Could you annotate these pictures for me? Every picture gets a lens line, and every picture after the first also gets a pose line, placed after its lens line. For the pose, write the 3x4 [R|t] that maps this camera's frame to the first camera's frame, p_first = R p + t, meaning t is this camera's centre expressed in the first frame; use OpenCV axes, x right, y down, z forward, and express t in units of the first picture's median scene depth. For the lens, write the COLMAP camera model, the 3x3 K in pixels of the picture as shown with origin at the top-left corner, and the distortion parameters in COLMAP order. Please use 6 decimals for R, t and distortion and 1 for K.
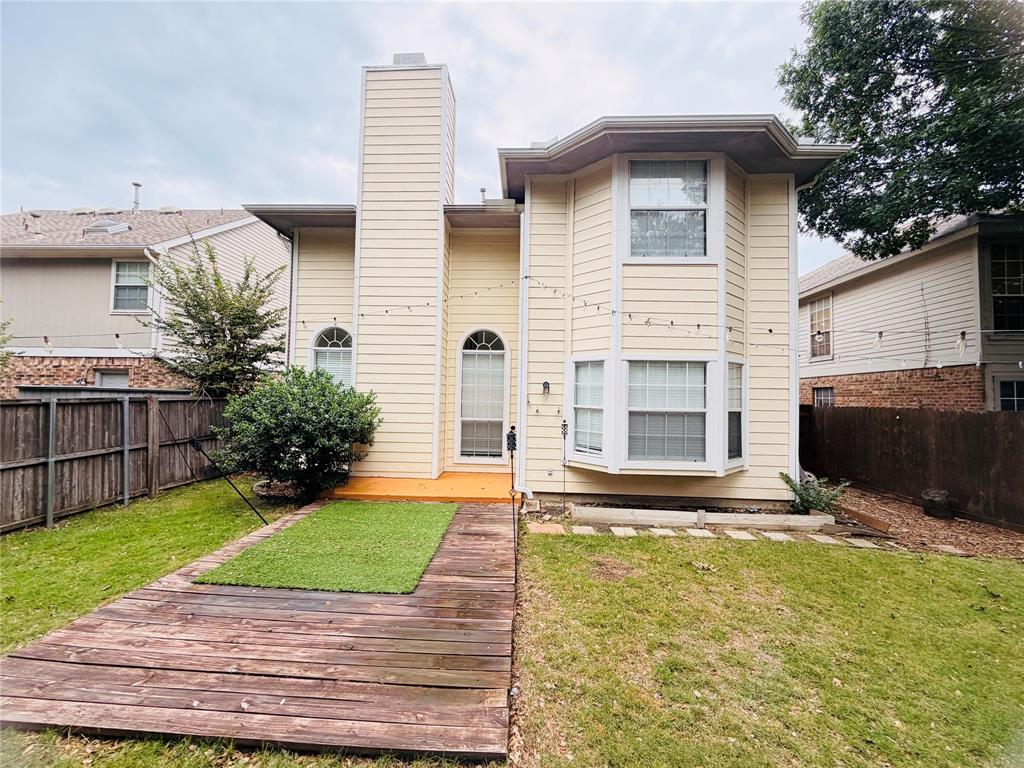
lens RADIAL K [[408.1, 0, 512.0], [0, 408.1, 384.7], [0, 0, 1]] dist [0.001814, -0.000001]
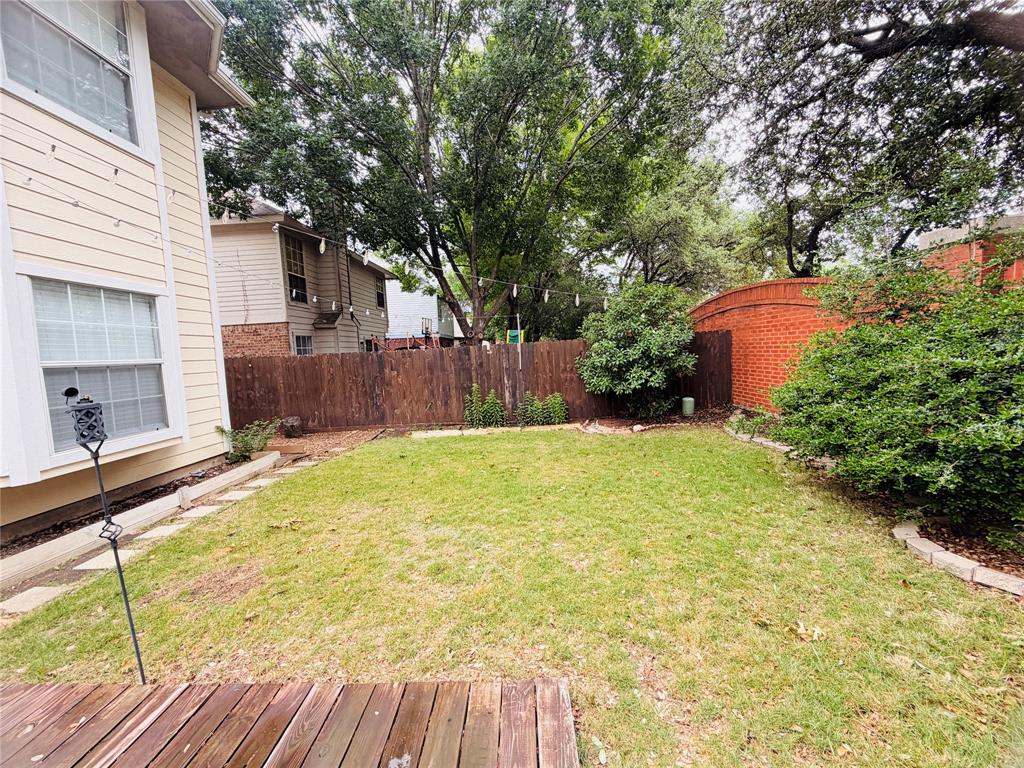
lens RADIAL K [[408.1, 0, 510.1], [0, 408.1, 384.4], [0, 0, 1]] dist [0.001814, -0.000001]
pose [[-0.002529, -0.097234, 0.995258, -0.254156], [0.011885, 0.995188, 0.097258, 0.036332], [-0.999926, 0.012074, -0.001361, 0.319659]]
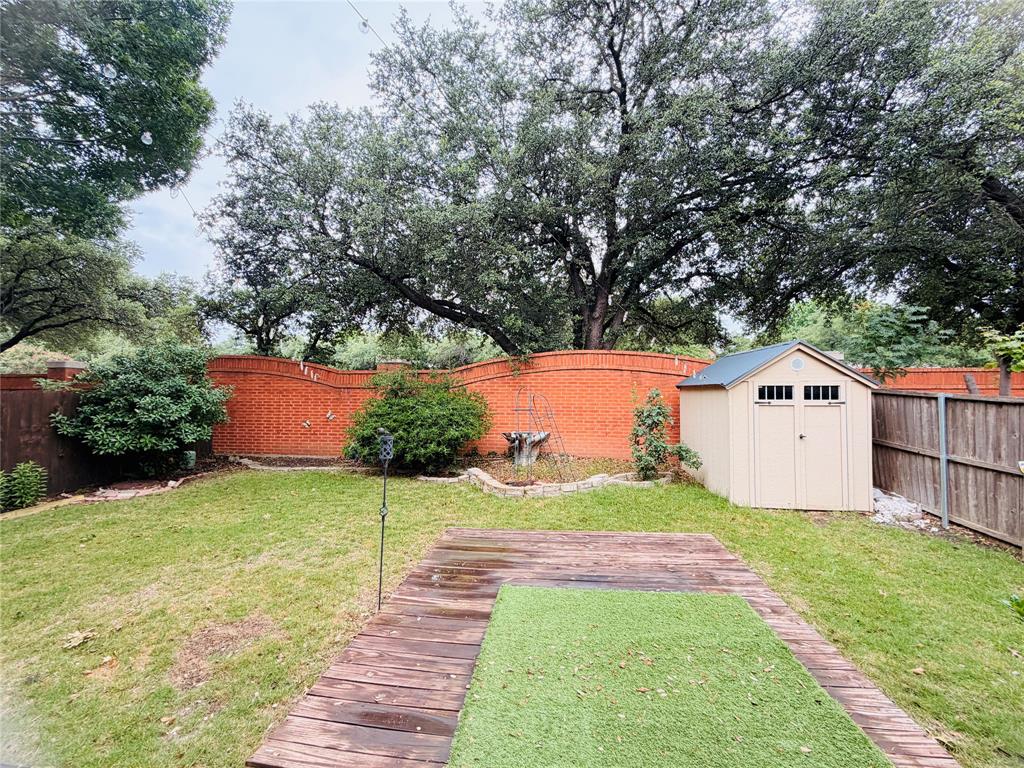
lens RADIAL K [[408.1, 0, 510.4], [0, 408.1, 382.0], [0, 0, 1]] dist [0.001814, -0.000001]
pose [[-0.995534, -0.017342, 0.092793, -0.180460], [-0.022973, 0.997936, -0.059966, 0.035331], [-0.091561, -0.061830, -0.993878, 1.039181]]
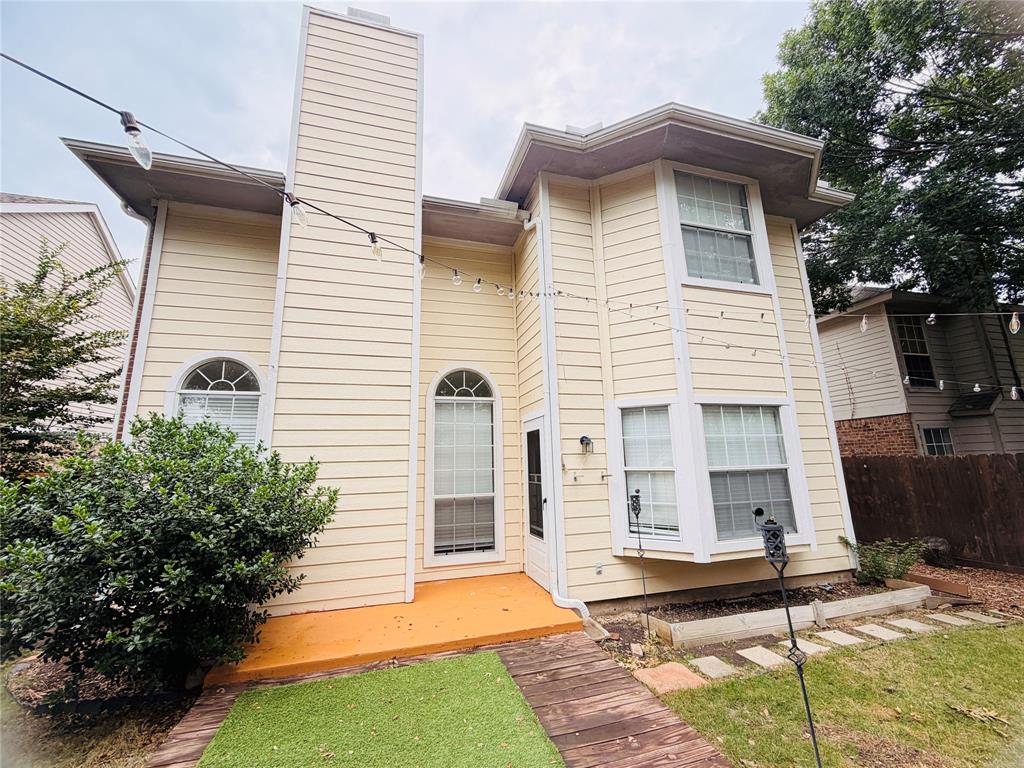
lens RADIAL K [[408.1, 0, 510.3], [0, 408.1, 384.6], [0, 0, 1]] dist [0.001814, -0.000001]
pose [[0.946860, 0.019175, 0.321075, -0.271144], [0.033095, 0.987116, -0.156548, 0.011355], [-0.319939, 0.158855, 0.934026, 0.356367]]
